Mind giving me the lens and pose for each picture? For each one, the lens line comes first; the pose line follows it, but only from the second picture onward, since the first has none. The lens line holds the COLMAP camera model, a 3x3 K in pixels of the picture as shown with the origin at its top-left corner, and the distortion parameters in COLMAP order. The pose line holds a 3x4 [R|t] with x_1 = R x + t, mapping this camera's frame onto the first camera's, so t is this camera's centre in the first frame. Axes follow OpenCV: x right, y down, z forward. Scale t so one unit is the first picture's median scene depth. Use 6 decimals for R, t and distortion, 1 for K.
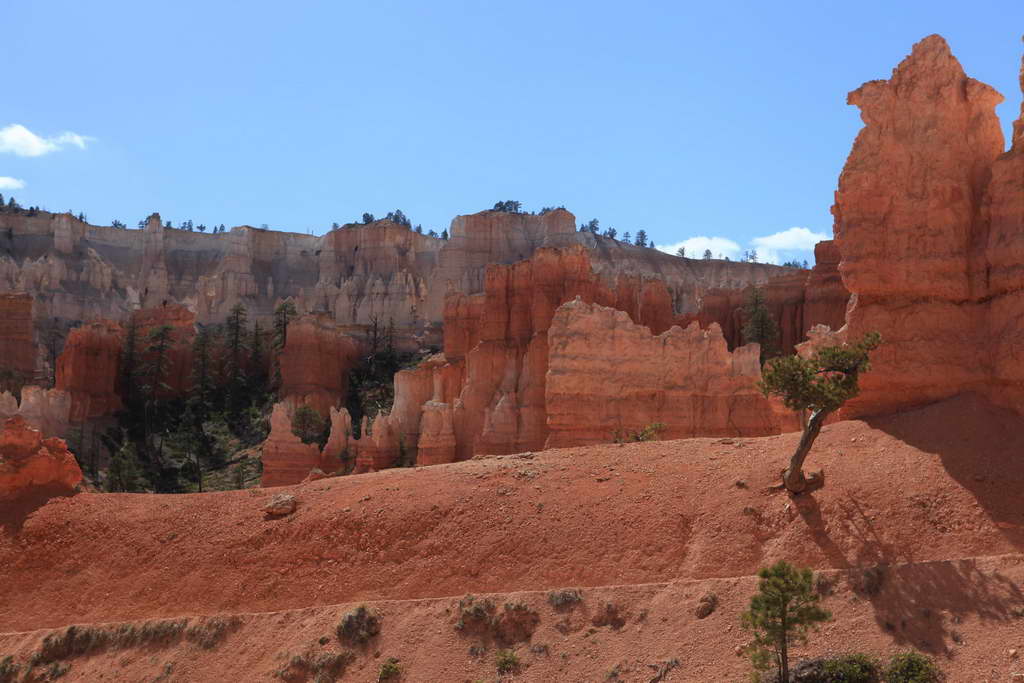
lens RADIAL K [[1641.1, 0, 510.1], [0, 1641.1, 341.2], [0, 0, 1]] dist [0.089818, 0.000000]
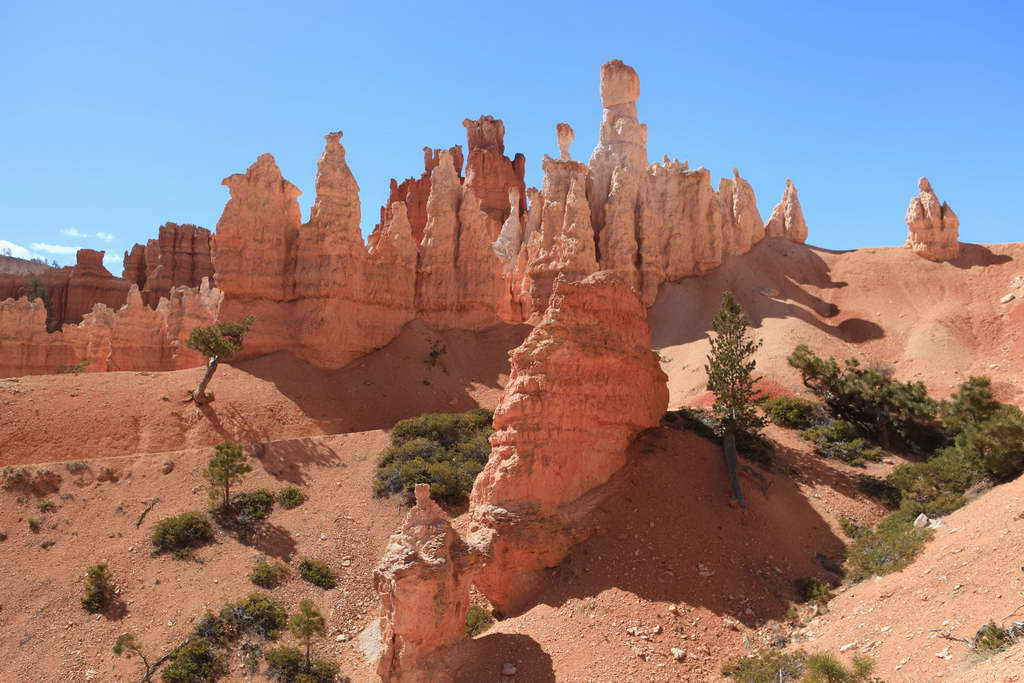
lens RADIAL K [[1018.2, 0, 512.5], [0, 1018.2, 342.7], [0, 0, 1]] dist [-0.007095, 0.000000]
pose [[0.785990, 0.043159, 0.616730, -0.222401], [-0.057605, 0.998333, 0.003551, 0.003593], [-0.615549, -0.038318, 0.787166, -0.055836]]
